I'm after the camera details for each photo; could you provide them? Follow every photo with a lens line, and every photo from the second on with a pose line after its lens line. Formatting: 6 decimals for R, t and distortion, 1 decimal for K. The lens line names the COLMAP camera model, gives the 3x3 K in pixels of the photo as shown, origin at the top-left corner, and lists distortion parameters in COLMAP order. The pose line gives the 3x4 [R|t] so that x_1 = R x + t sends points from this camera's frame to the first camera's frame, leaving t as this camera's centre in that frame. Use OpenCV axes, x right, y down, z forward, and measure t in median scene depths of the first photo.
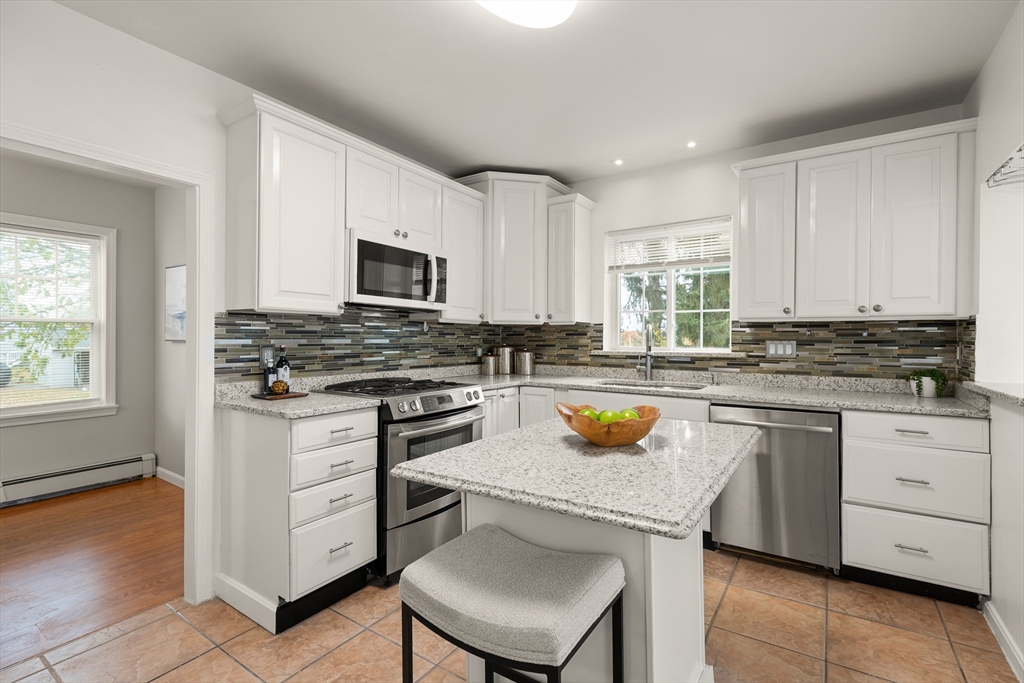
lens RADIAL K [[465.7, 0, 511.7], [0, 465.7, 339.9], [0, 0, 1]] dist [0.003308, -0.000038]
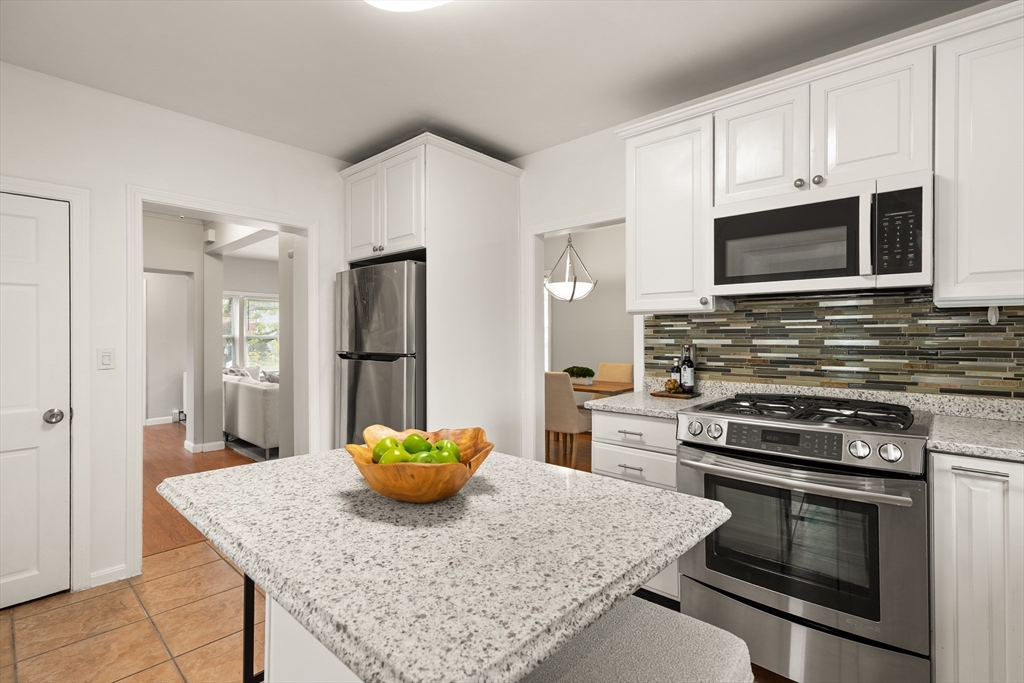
lens RADIAL K [[465.7, 0, 511.5], [0, 465.7, 337.9], [0, 0, 1]] dist [0.003308, -0.000038]
pose [[-0.132562, 0.004140, -0.991166, 0.488399], [-0.000147, 0.999991, 0.004197, -0.007307], [0.991175, 0.000702, -0.132560, 0.679877]]
